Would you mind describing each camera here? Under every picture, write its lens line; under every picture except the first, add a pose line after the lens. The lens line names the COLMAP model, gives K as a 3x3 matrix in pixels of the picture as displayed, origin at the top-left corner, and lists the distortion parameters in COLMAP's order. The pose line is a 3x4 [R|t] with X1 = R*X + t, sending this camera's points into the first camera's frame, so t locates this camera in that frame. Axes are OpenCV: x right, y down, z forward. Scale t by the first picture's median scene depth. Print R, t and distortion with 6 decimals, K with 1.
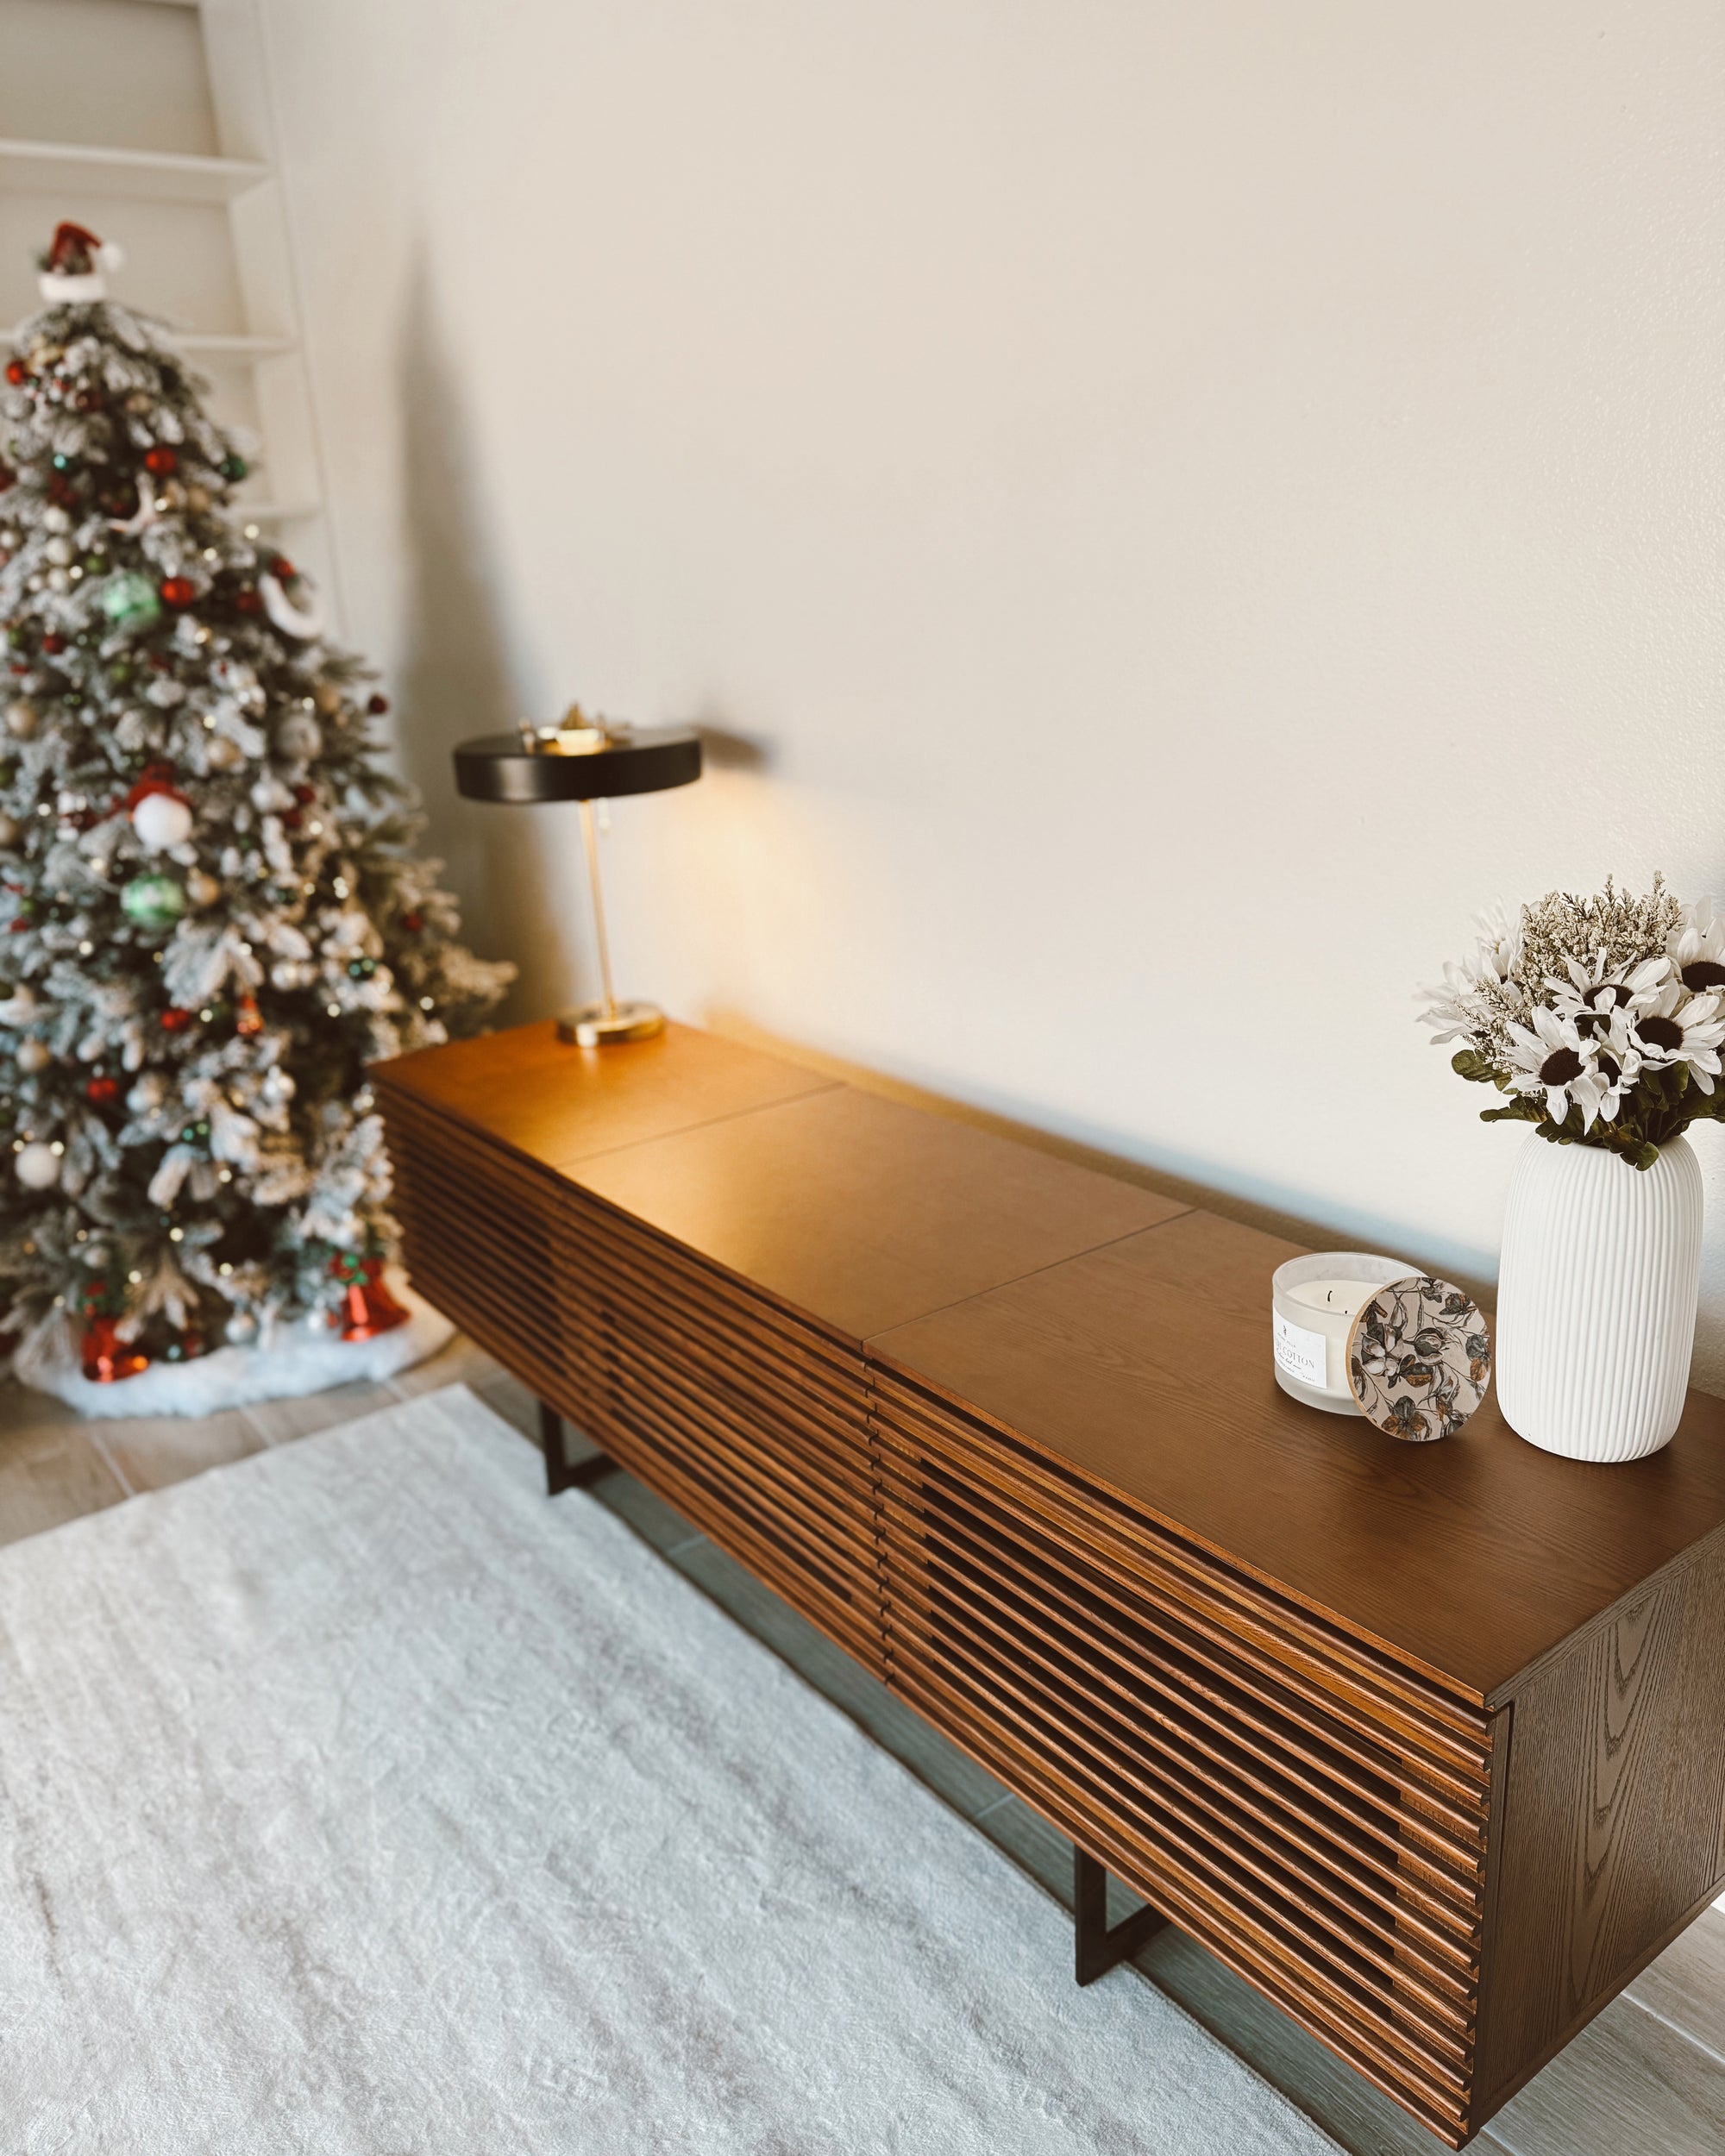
lens RADIAL K [[1635.4, 0, 872.7], [0, 1635.4, 1025.9], [0, 0, 1]] dist [0.001449, 0.000426]
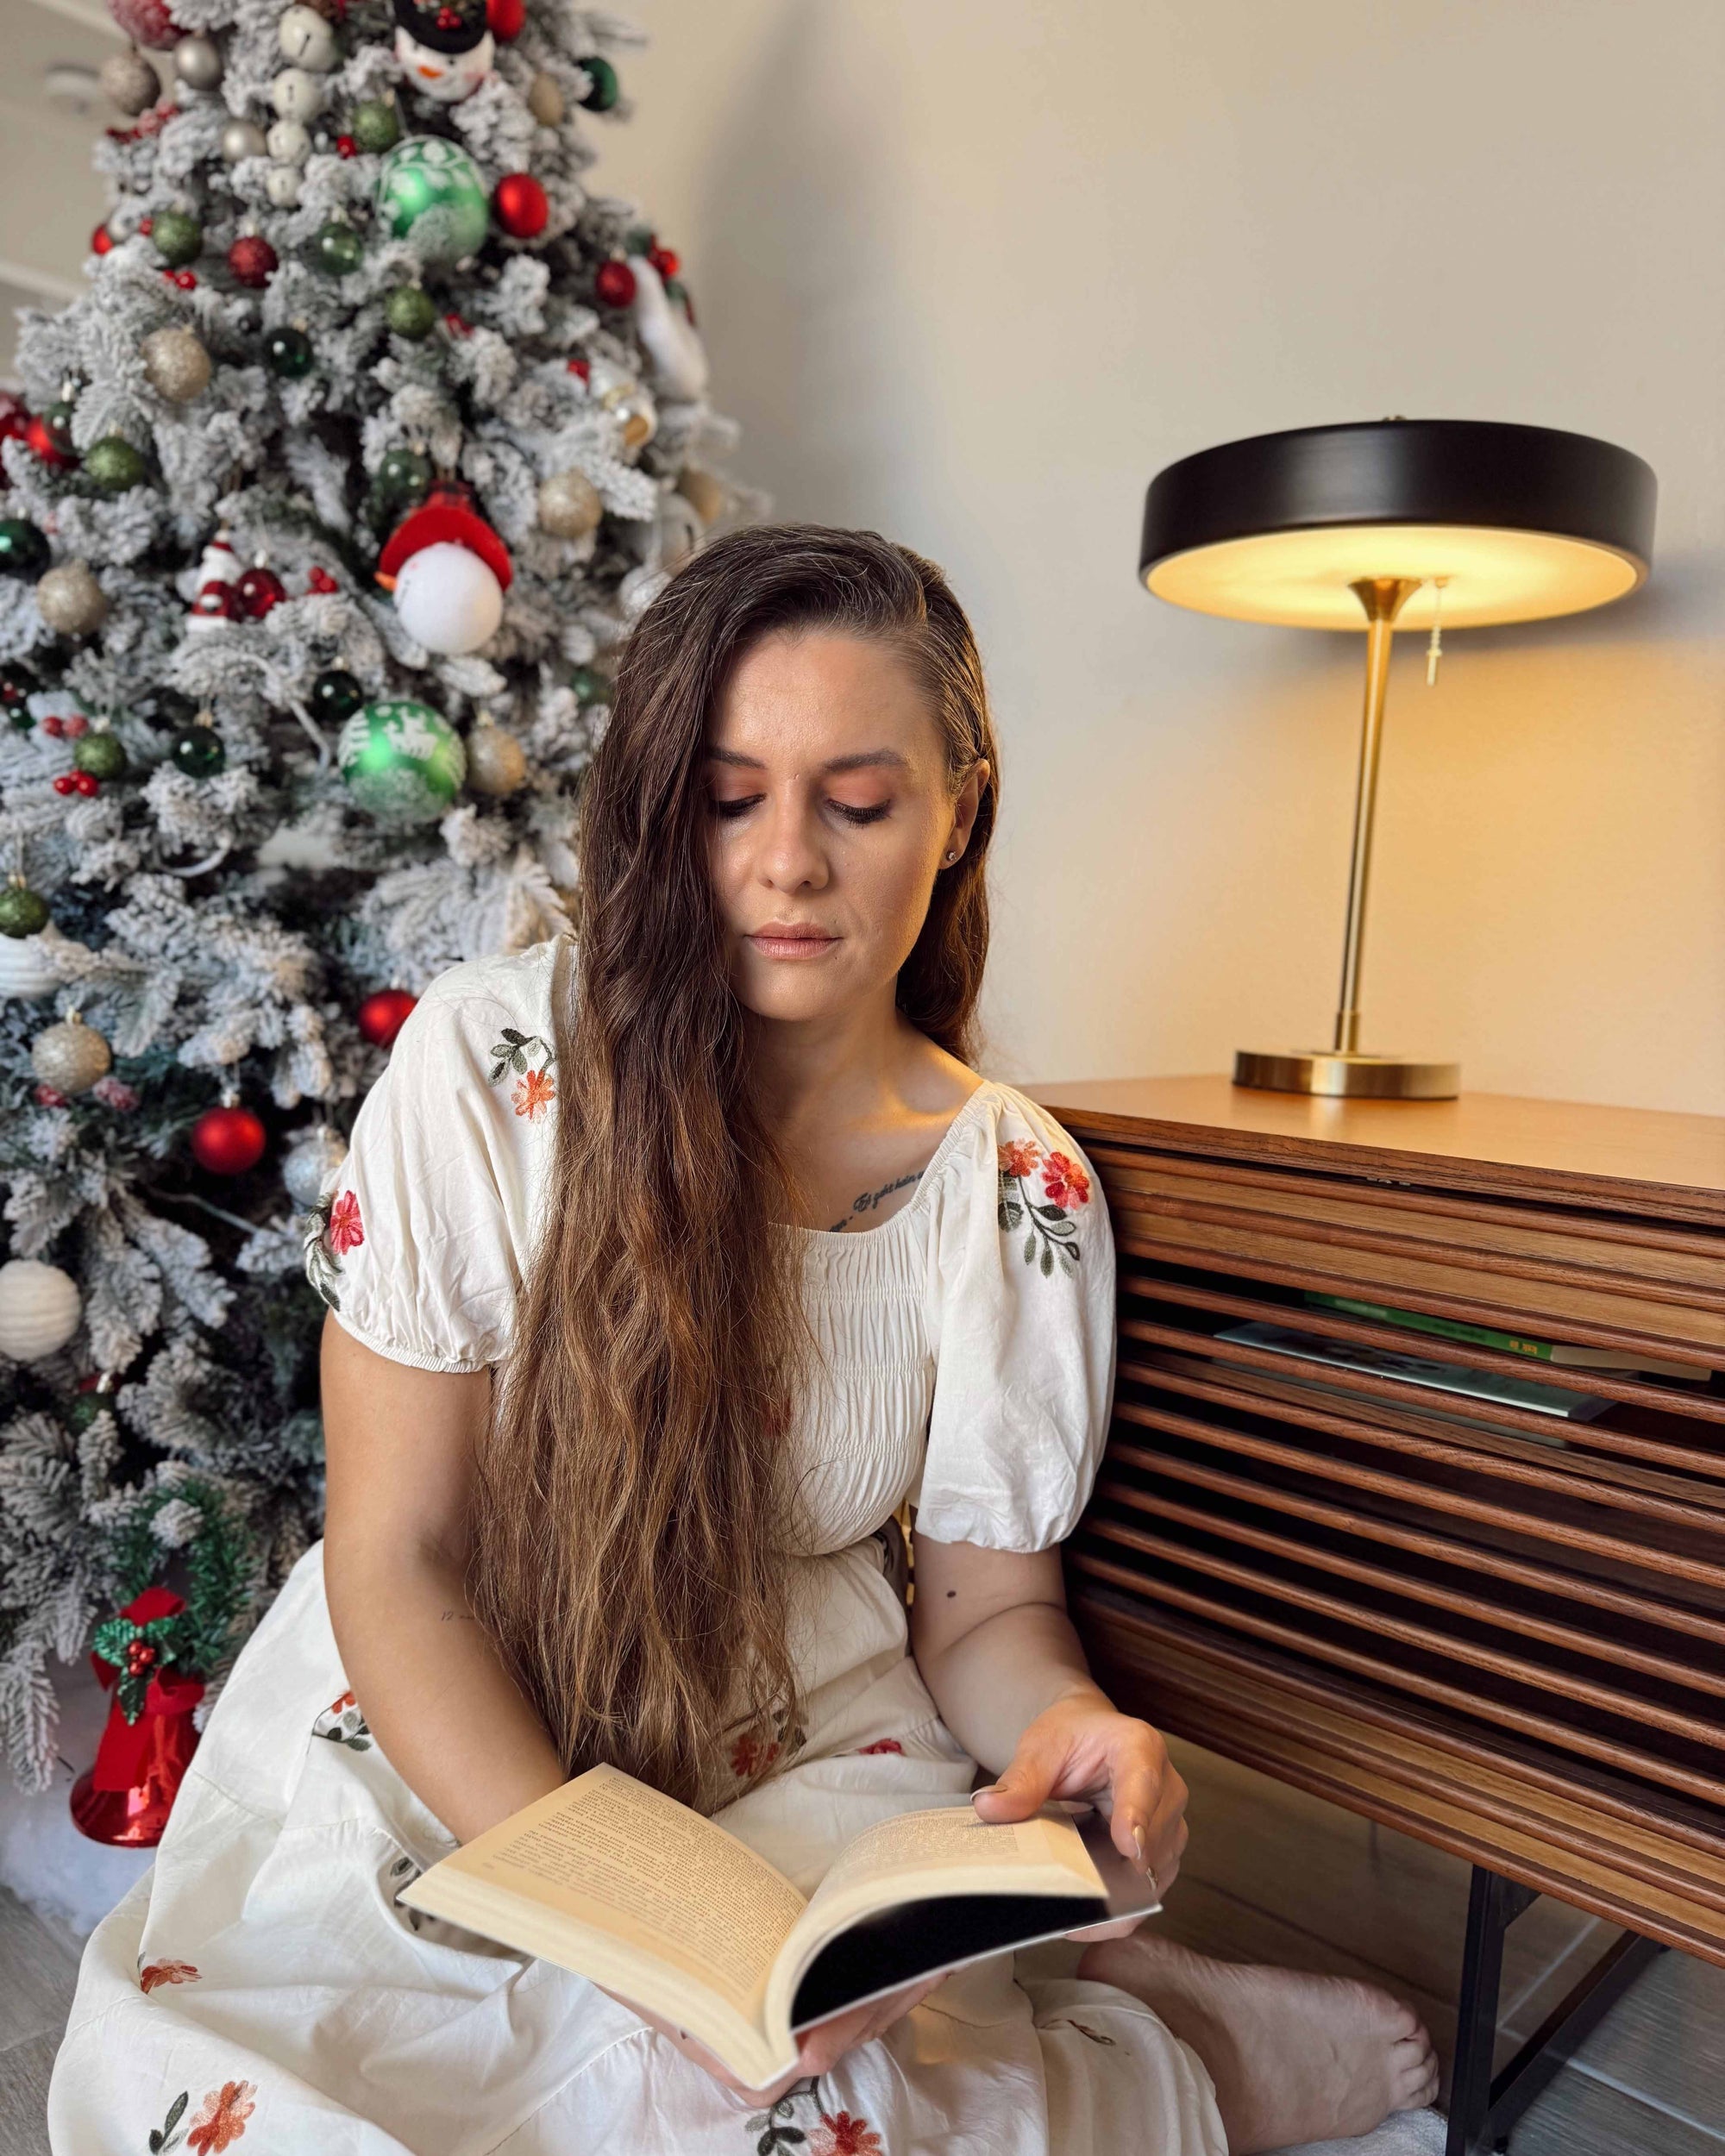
lens RADIAL K [[1635.4, 0, 872.7], [0, 1635.4, 1025.9], [0, 0, 1]] dist [0.001449, 0.000426]
pose [[0.976933, 0.095078, 0.191210, -0.386105], [-0.050816, 0.973197, -0.224289, 0.100261], [-0.207410, 0.209399, 0.955580, 0.526019]]
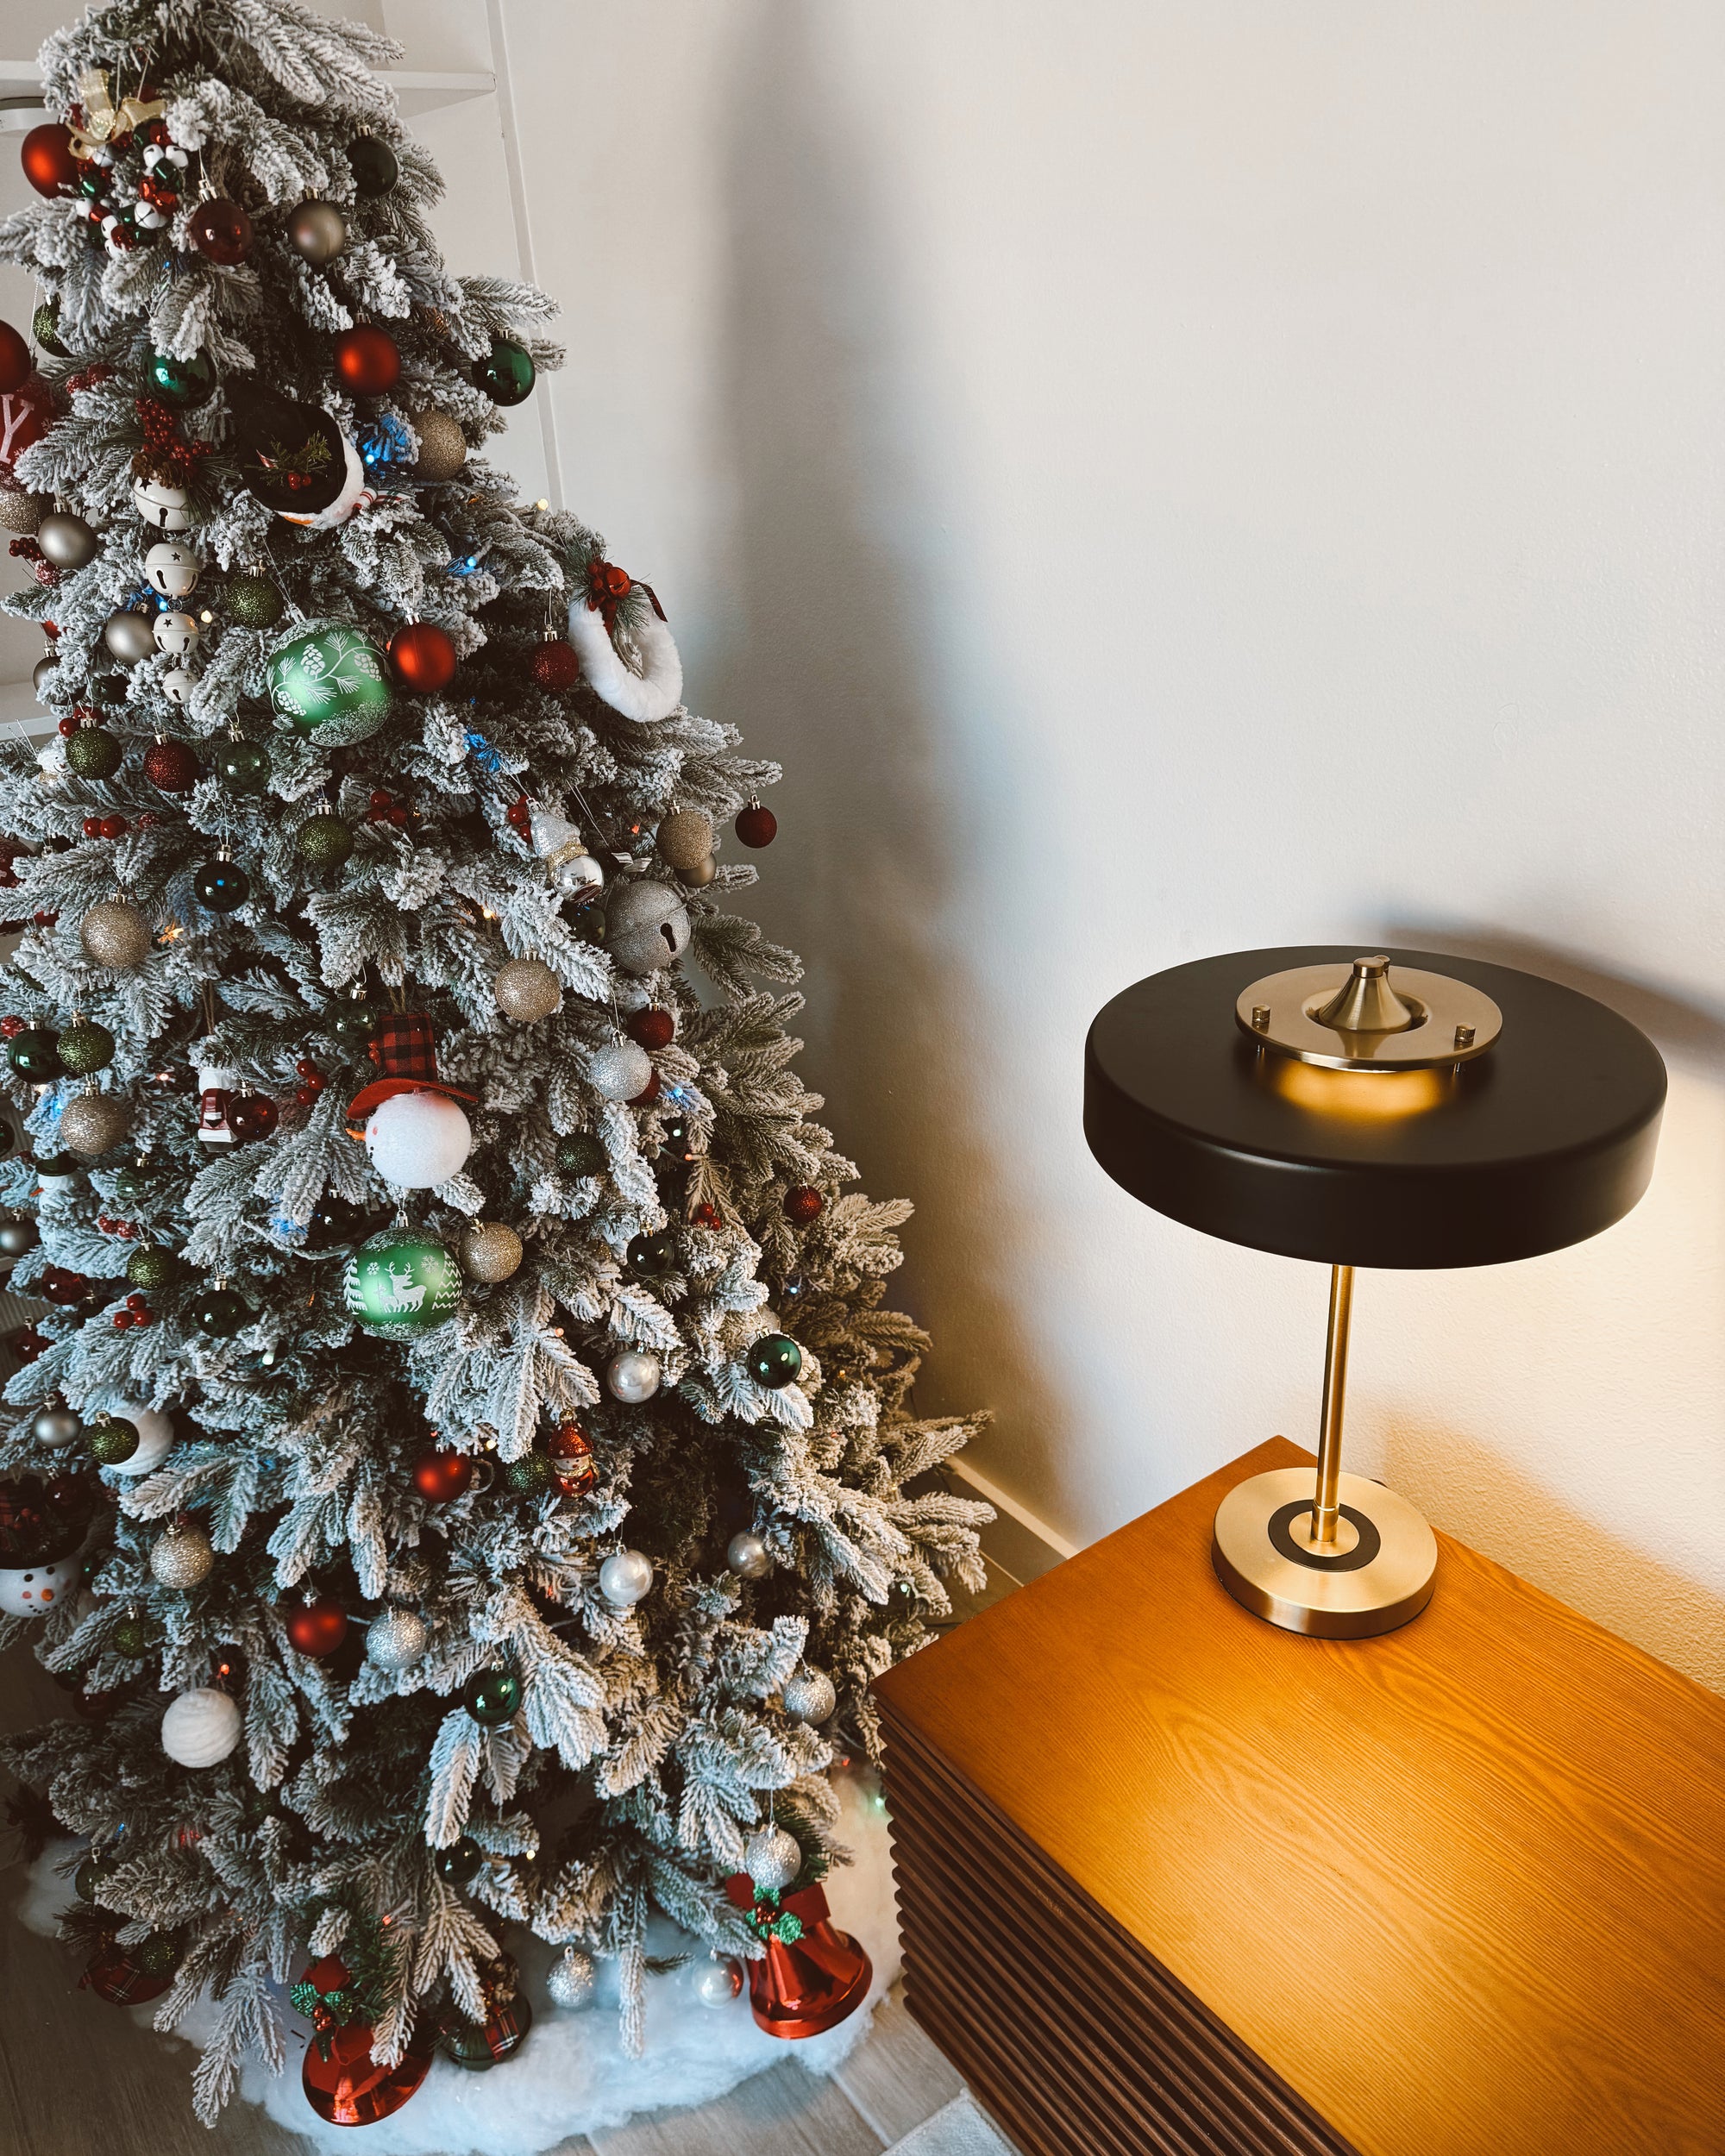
lens RADIAL K [[1634.6, 0, 862.5], [0, 1634.6, 1078.0], [0, 0, 1]] dist [0.016229, -0.004994]
pose [[0.999997, -0.000525, 0.002579, -0.296133], [0.000102, 0.986945, 0.161060, -0.219947], [-0.002629, -0.161059, 0.986941, 0.505674]]
